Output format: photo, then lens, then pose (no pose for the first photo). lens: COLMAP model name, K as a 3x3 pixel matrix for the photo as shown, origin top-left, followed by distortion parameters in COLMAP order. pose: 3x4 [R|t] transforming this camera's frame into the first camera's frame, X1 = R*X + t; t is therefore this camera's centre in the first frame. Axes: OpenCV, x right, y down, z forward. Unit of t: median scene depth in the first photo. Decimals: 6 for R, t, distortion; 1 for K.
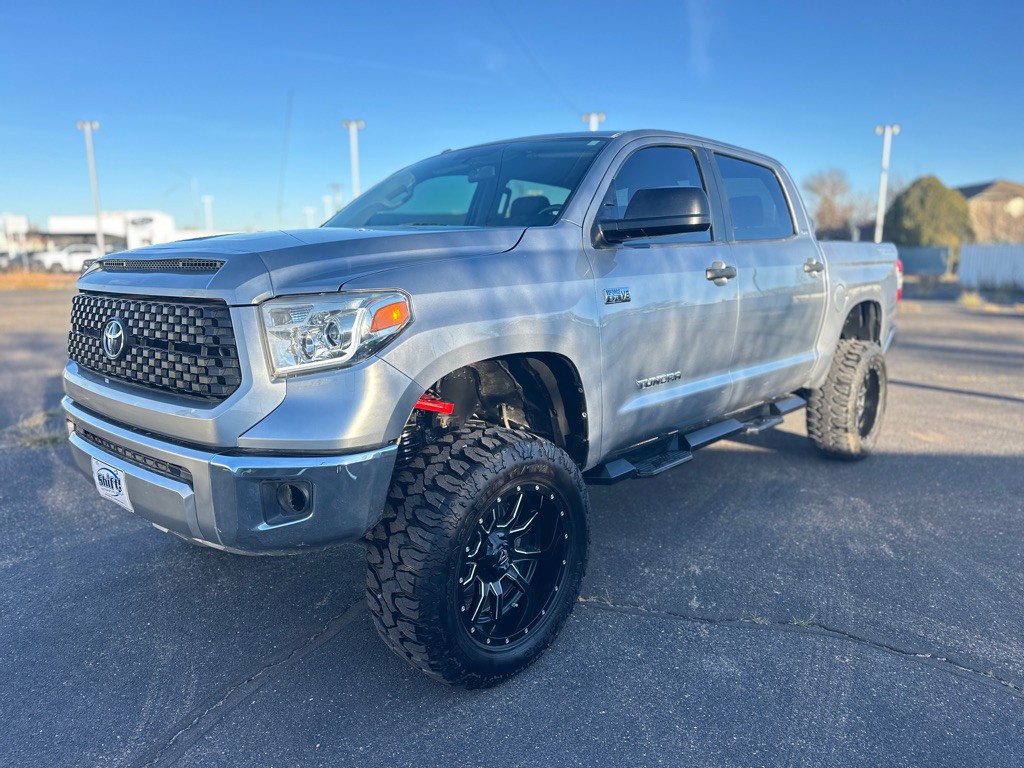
lens RADIAL K [[718.6, 0, 516.7], [0, 718.6, 378.8], [0, 0, 1]] dist [0.076973, -0.091452]
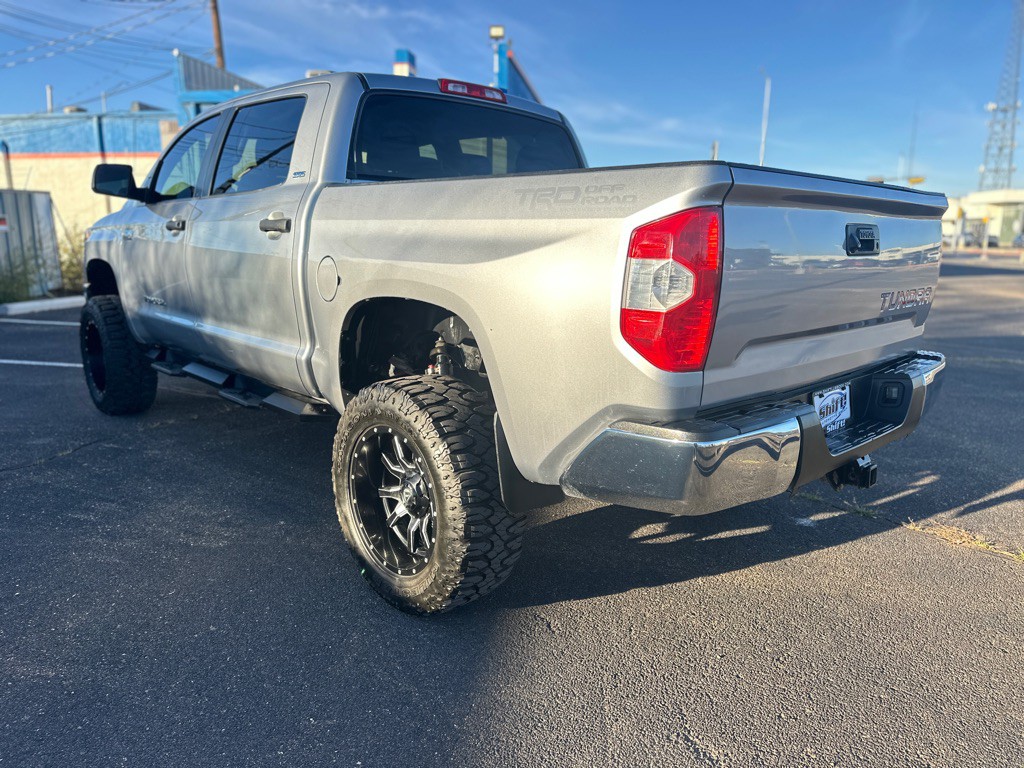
lens RADIAL K [[723.2, 0, 500.4], [0, 723.2, 384.6], [0, 0, 1]] dist [0.107350, -0.126920]
pose [[-0.094490, 0.203694, -0.974464, 1.629381], [-0.181513, 0.958911, 0.218044, -0.288726], [0.978838, 0.197481, -0.053635, 1.854871]]
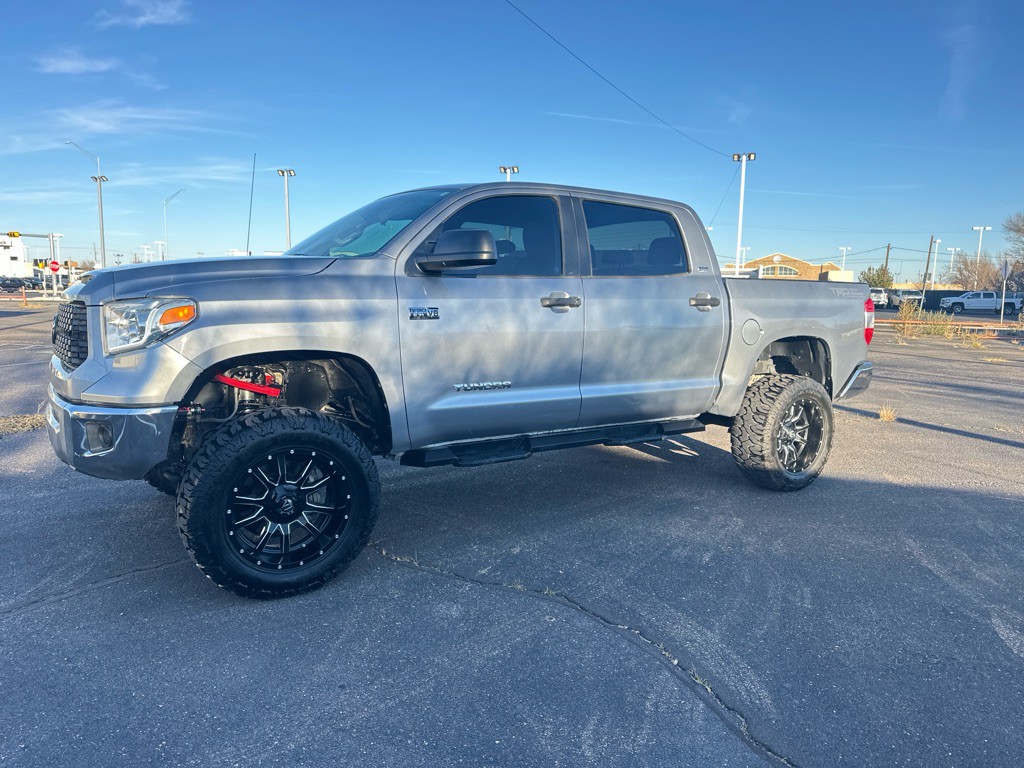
lens RADIAL K [[715.8, 0, 518.2], [0, 715.8, 381.7], [0, 0, 1]] dist [0.113135, -0.154940]
pose [[0.970500, 0.054825, -0.234785, 0.567133], [-0.065435, 0.997147, -0.037637, 0.037179], [0.232052, 0.051890, 0.971318, -0.164912]]
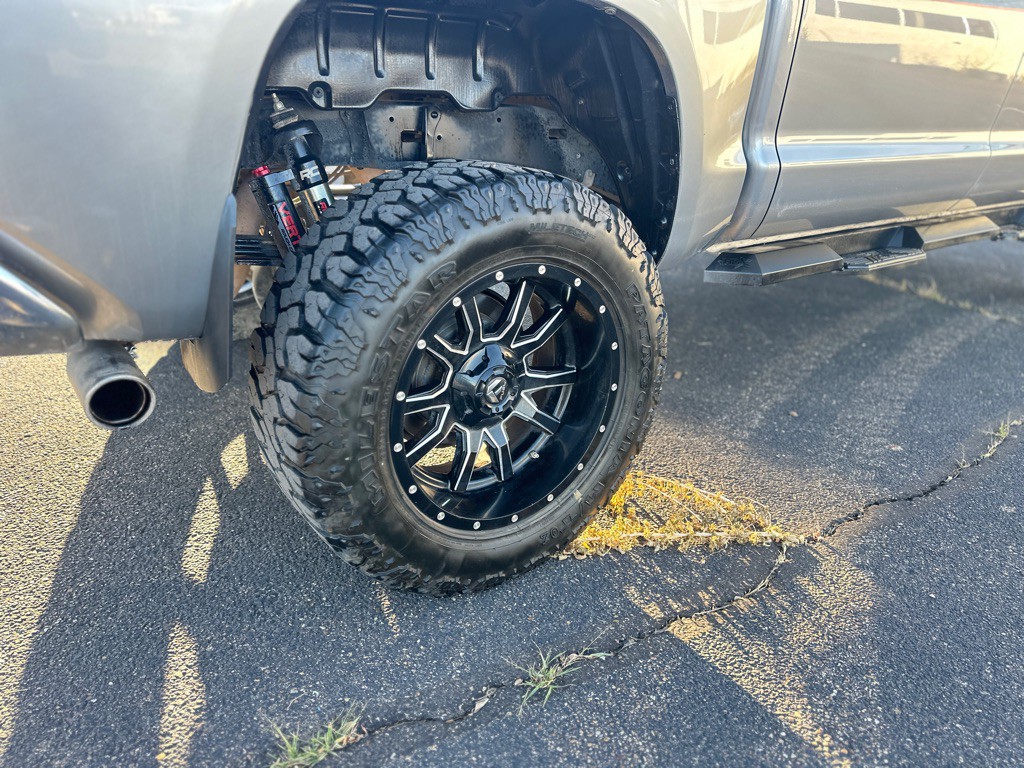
lens RADIAL K [[692.4, 0, 512.0], [0, 692.4, 384.0], [0, 0, 1]] dist [0.079265, -0.087981]
pose [[-0.976328, -0.096099, 0.193775, 0.210102], [0.020047, 0.851820, 0.523452, -0.264177], [-0.215364, 0.514945, -0.829729, 2.533893]]
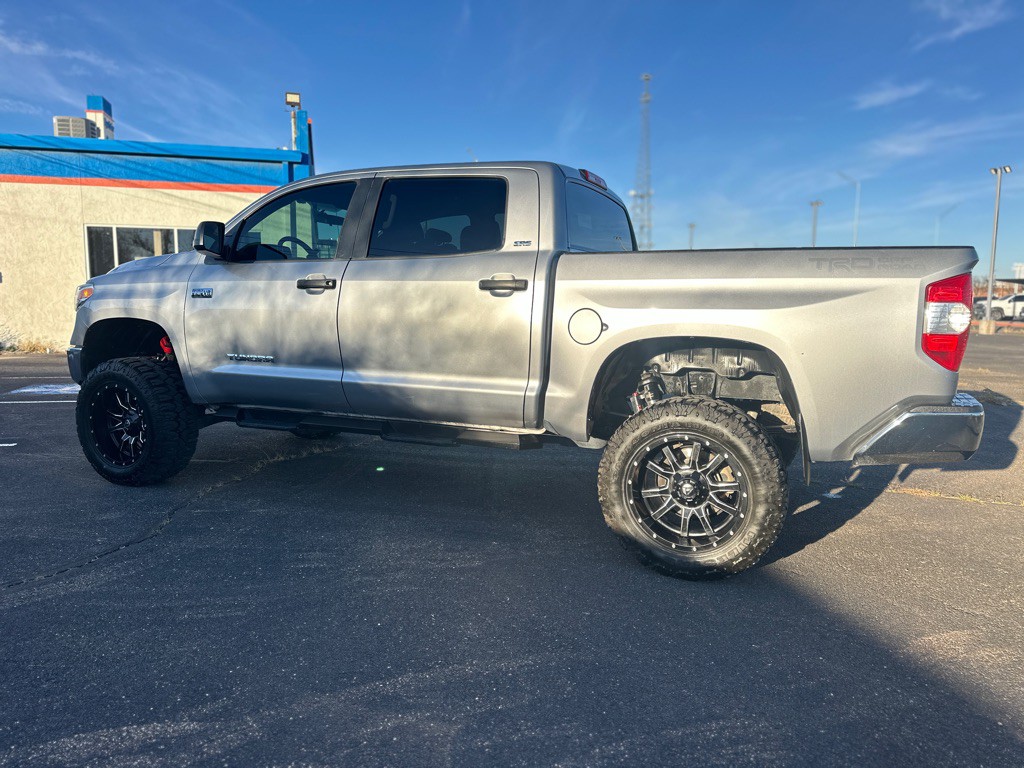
lens RADIAL K [[721.7, 0, 513.3], [0, 721.7, 379.3], [0, 0, 1]] dist [0.103897, -0.110732]
pose [[0.315209, 0.112548, -0.942325, 1.772709], [-0.173956, 0.982971, 0.059214, -0.136478], [0.932943, 0.145259, 0.329420, 1.070709]]
